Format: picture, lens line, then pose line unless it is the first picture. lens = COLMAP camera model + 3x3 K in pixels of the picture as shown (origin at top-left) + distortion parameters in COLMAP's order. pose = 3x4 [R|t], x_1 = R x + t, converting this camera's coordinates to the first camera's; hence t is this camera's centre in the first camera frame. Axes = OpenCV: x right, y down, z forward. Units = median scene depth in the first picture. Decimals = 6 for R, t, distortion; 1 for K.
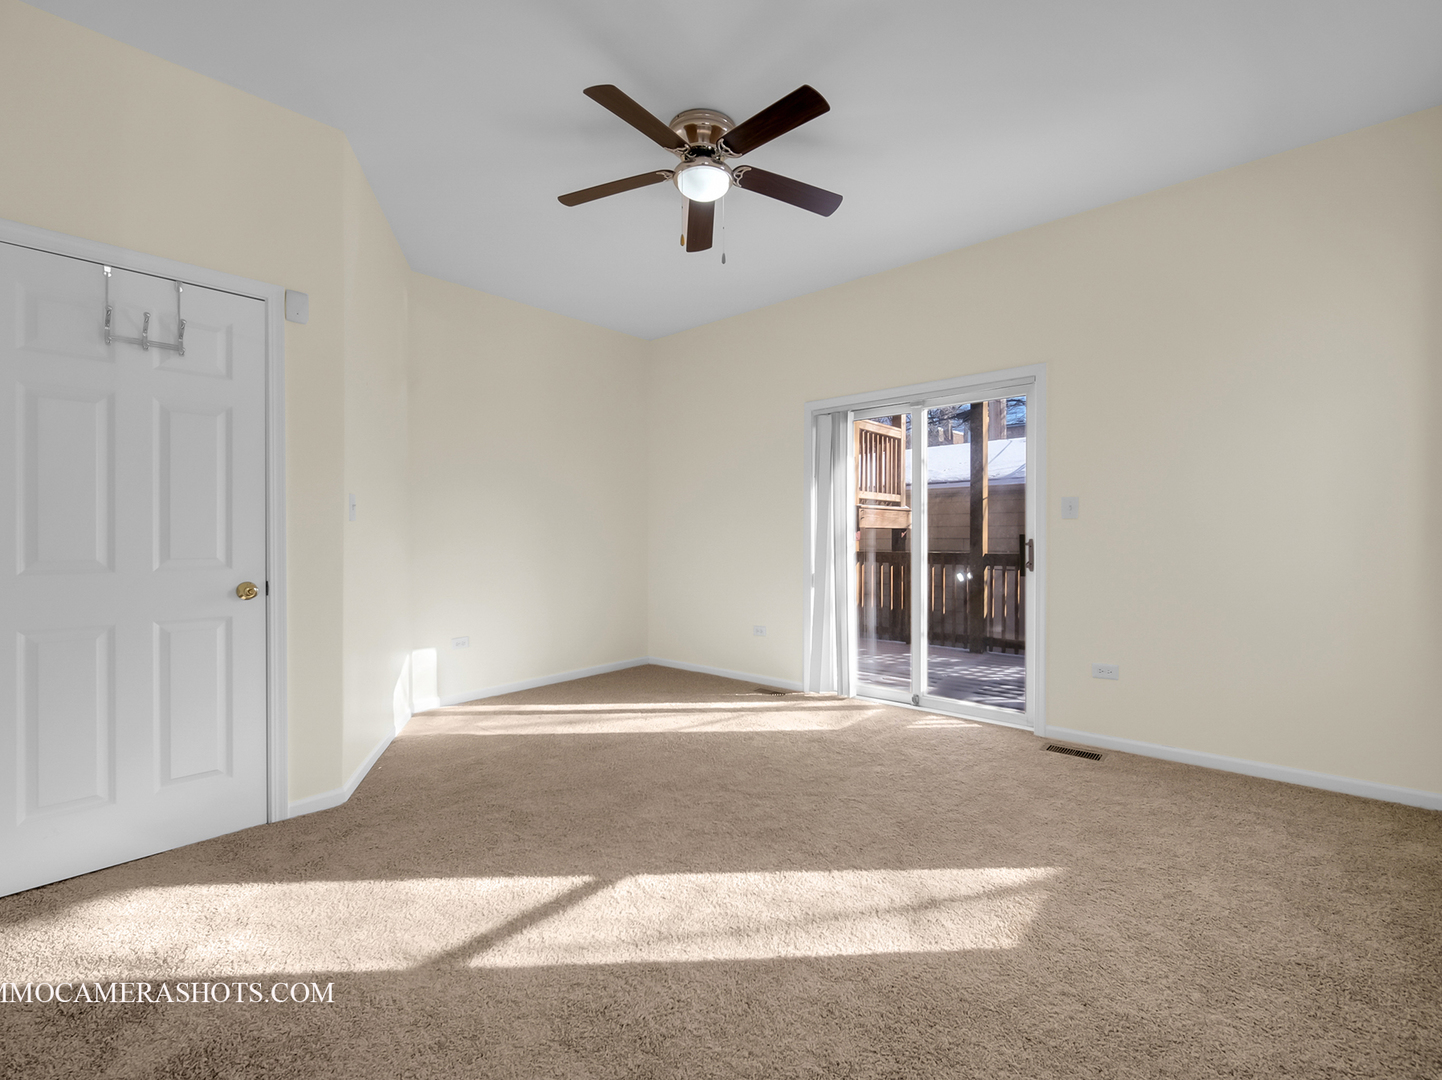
lens RADIAL K [[658.0, 0, 731.5], [0, 658.0, 534.3], [0, 0, 1]] dist [-0.001221, -0.000850]
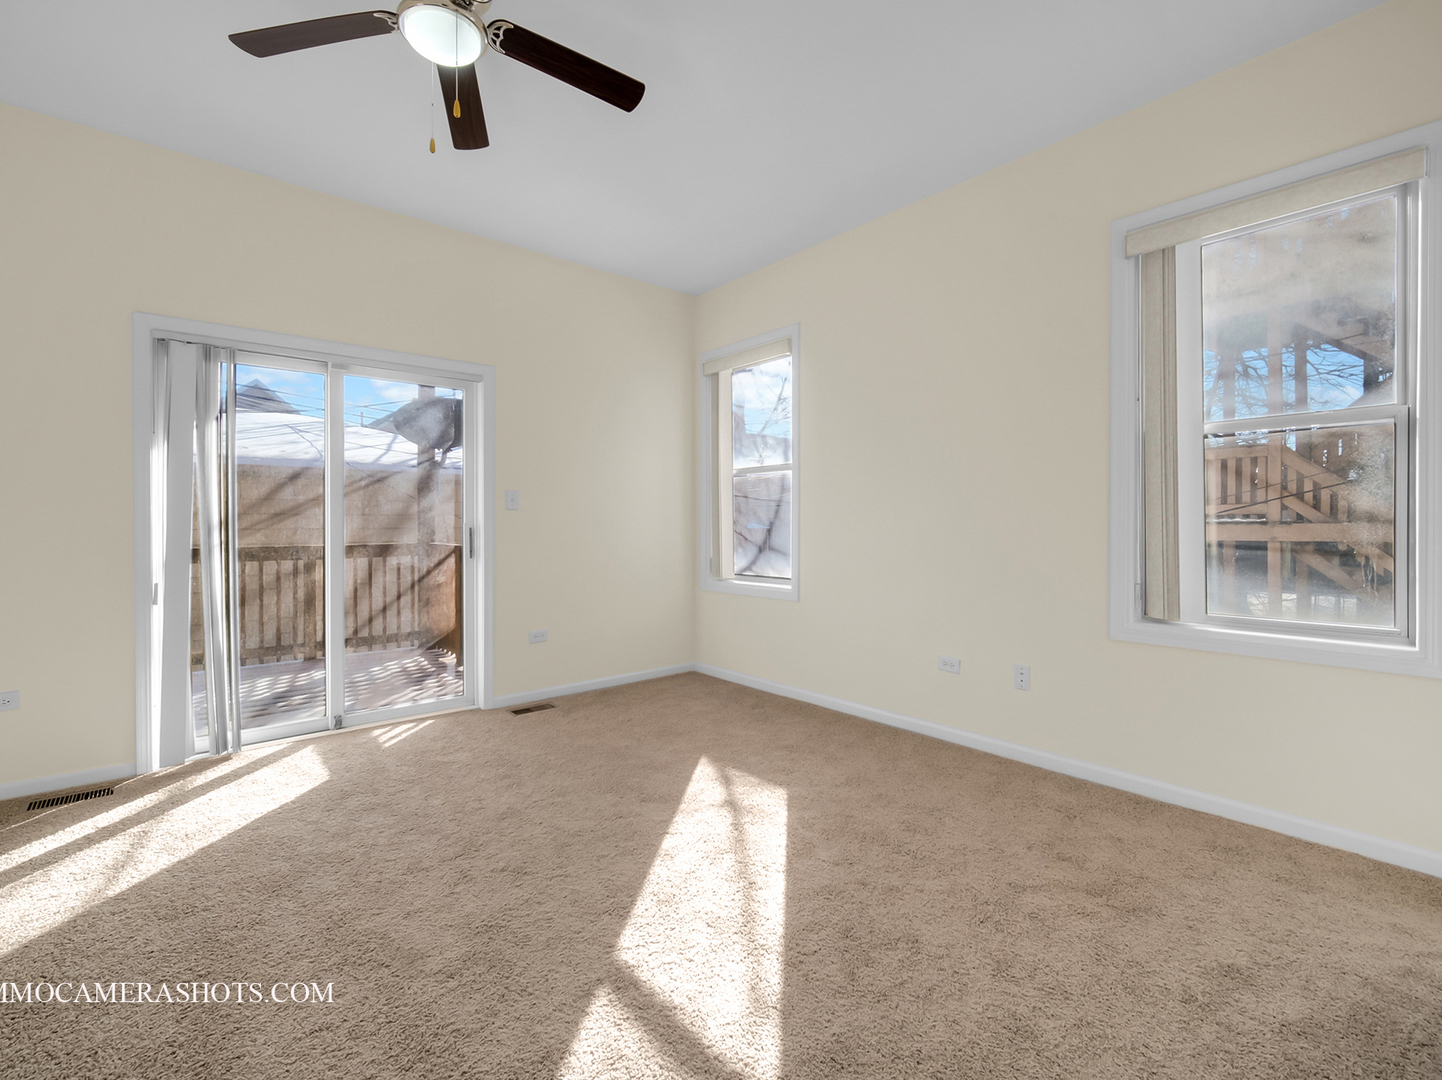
lens RADIAL K [[658.0, 0, 731.5], [0, 658.0, 534.3], [0, 0, 1]] dist [-0.001221, -0.000850]
pose [[0.144419, -0.014102, 0.989416, -0.566959], [0.001876, 0.999901, 0.013977, 0.003660], [-0.989515, -0.000162, 0.144431, 0.466523]]
